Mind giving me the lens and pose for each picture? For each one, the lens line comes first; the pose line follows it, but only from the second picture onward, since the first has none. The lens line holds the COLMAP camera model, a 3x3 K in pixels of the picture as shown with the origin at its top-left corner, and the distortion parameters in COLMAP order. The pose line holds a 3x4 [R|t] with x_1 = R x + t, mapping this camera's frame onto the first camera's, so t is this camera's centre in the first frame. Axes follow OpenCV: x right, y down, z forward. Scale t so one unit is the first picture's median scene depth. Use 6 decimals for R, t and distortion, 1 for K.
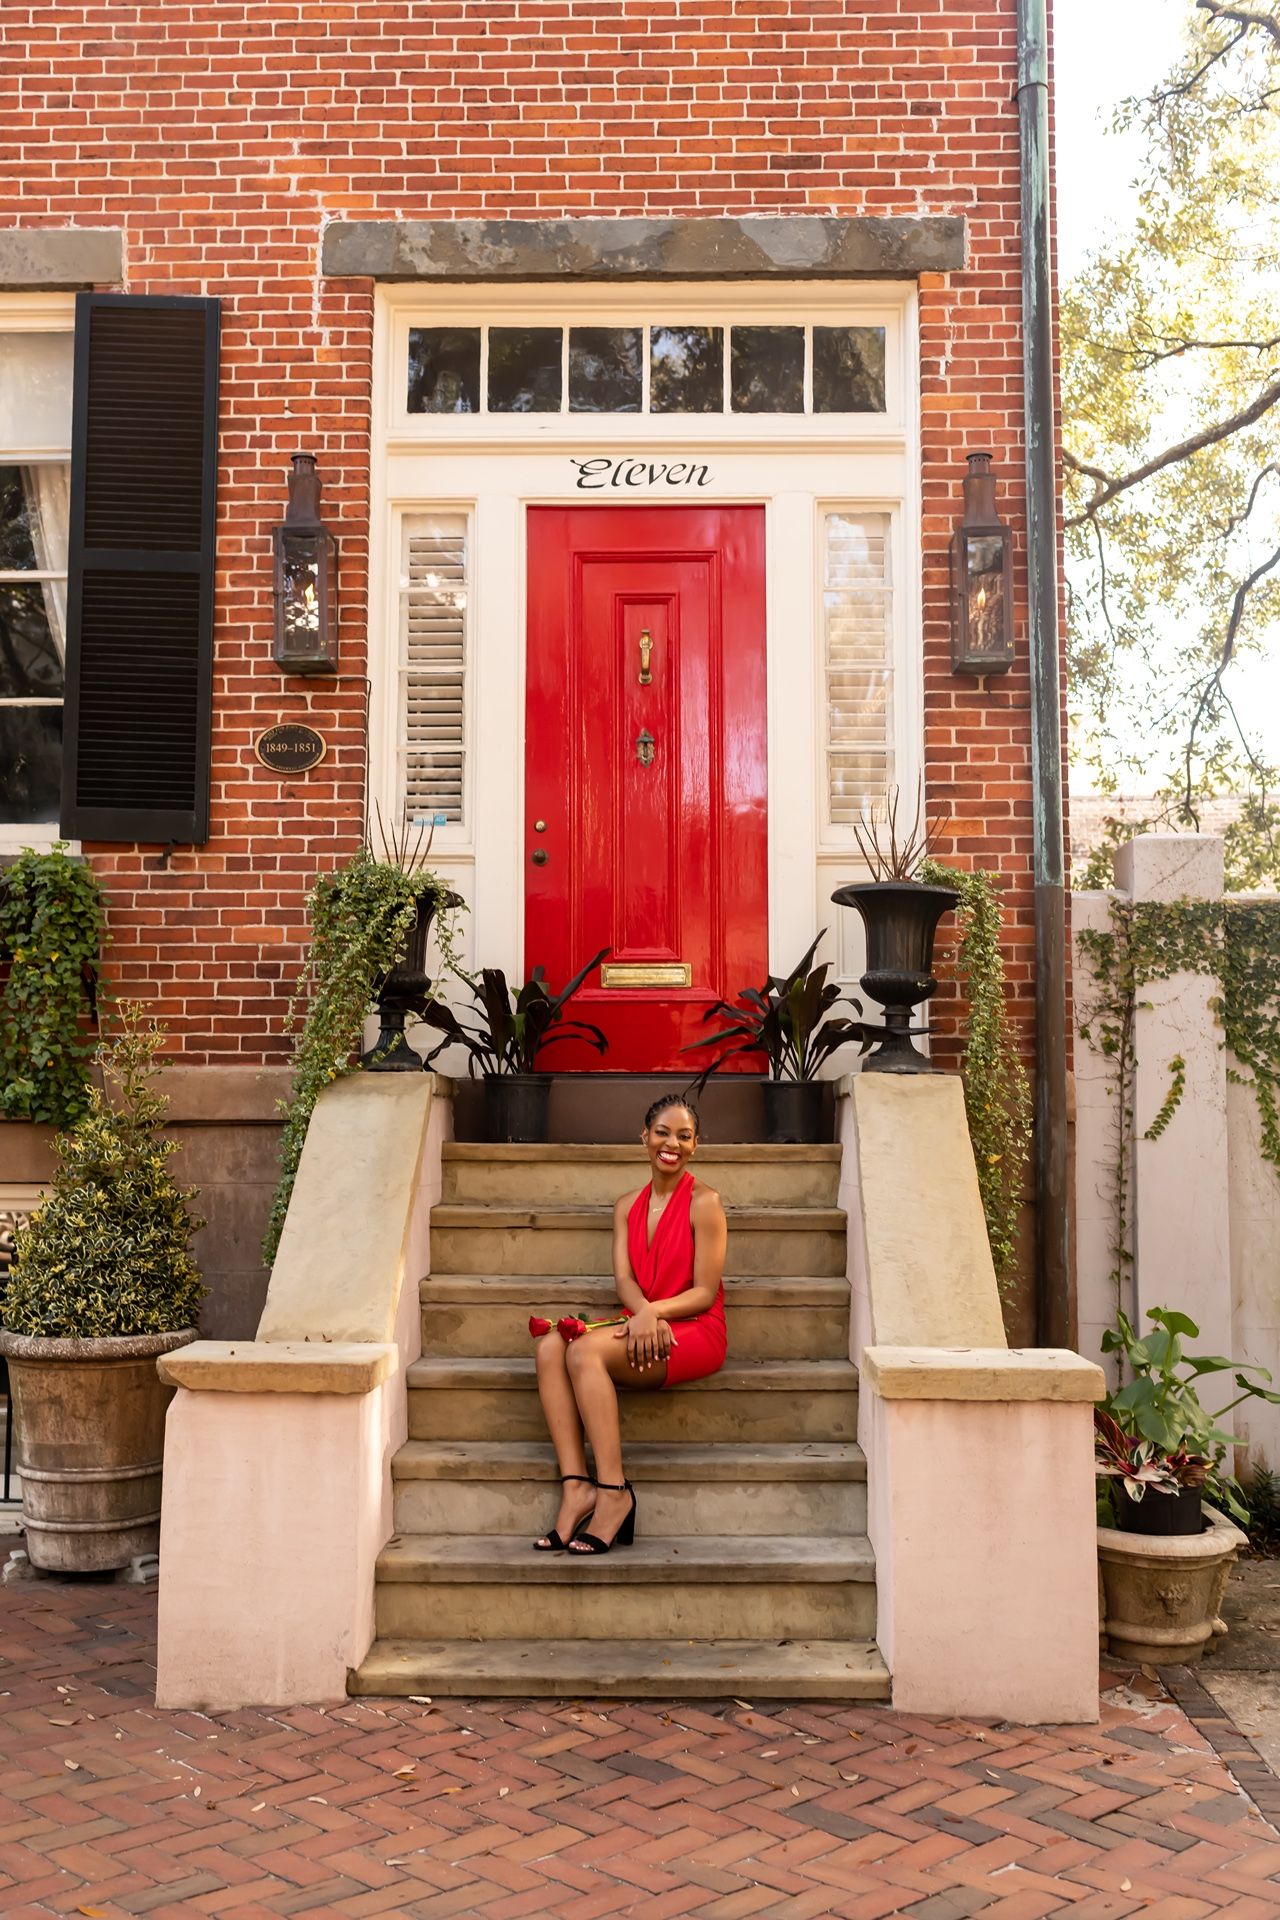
lens RADIAL K [[1984.5, 0, 640.0], [0, 1984.5, 960.0], [0, 0, 1]] dist [-0.001449, 0.006185]
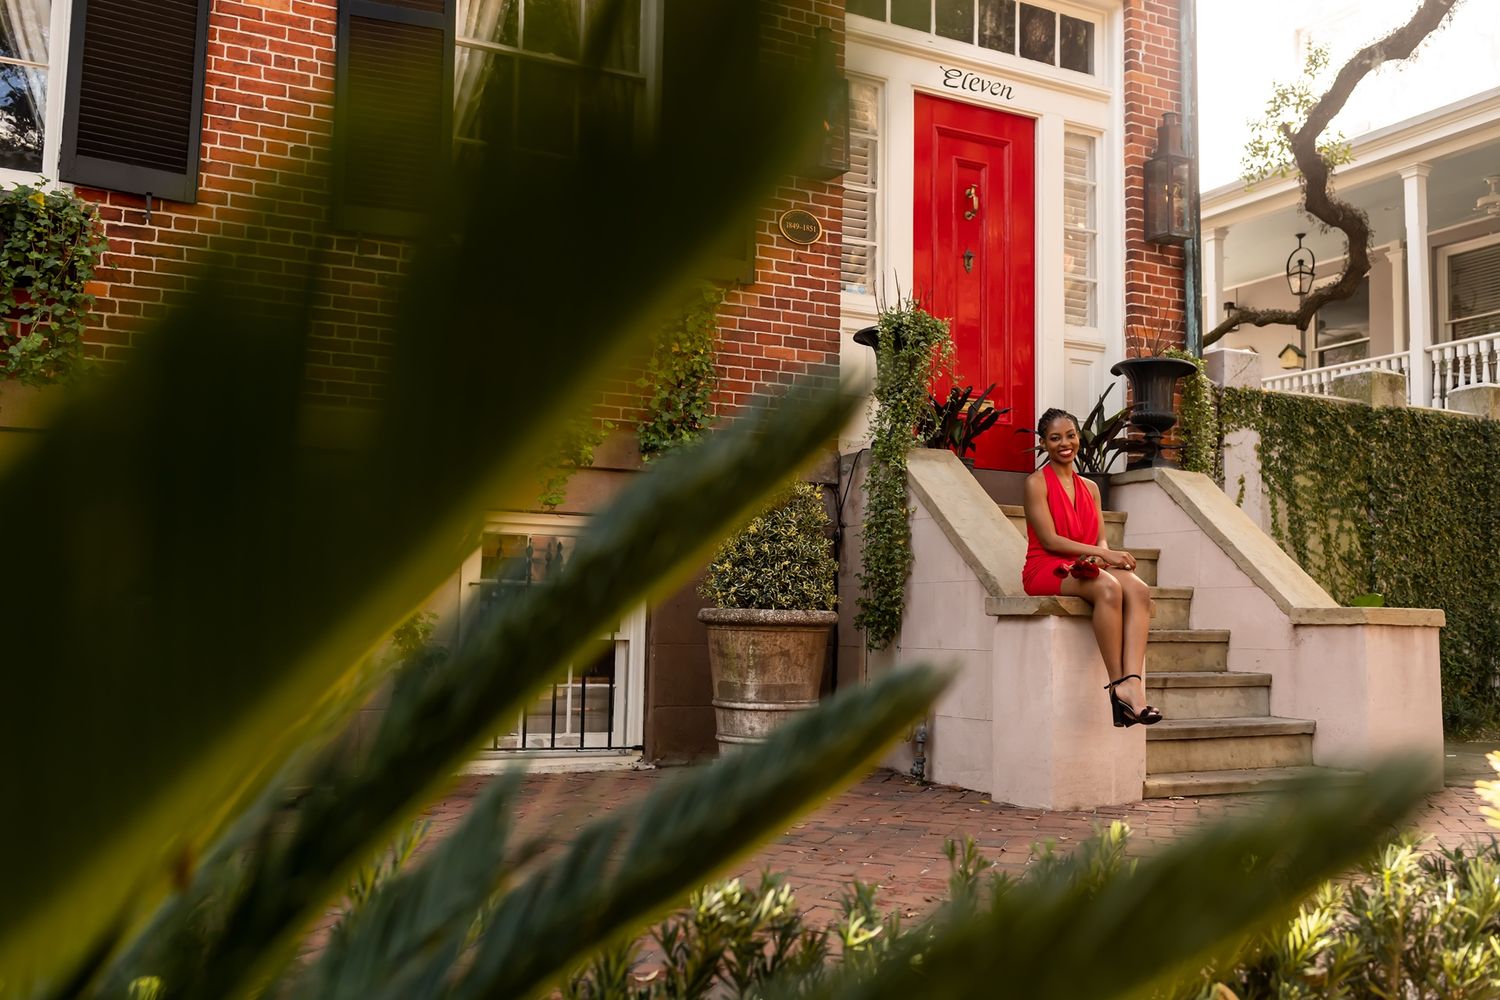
lens RADIAL K [[1550.4, 0, 752.7], [0, 1550.4, 519.0], [0, 0, 1]] dist [-0.001449, 0.006185]
pose [[0.855724, 0.049985, 0.515012, -0.784658], [-0.055715, 0.998437, -0.004331, 0.113874], [-0.514424, -0.024988, 0.857172, 0.042402]]
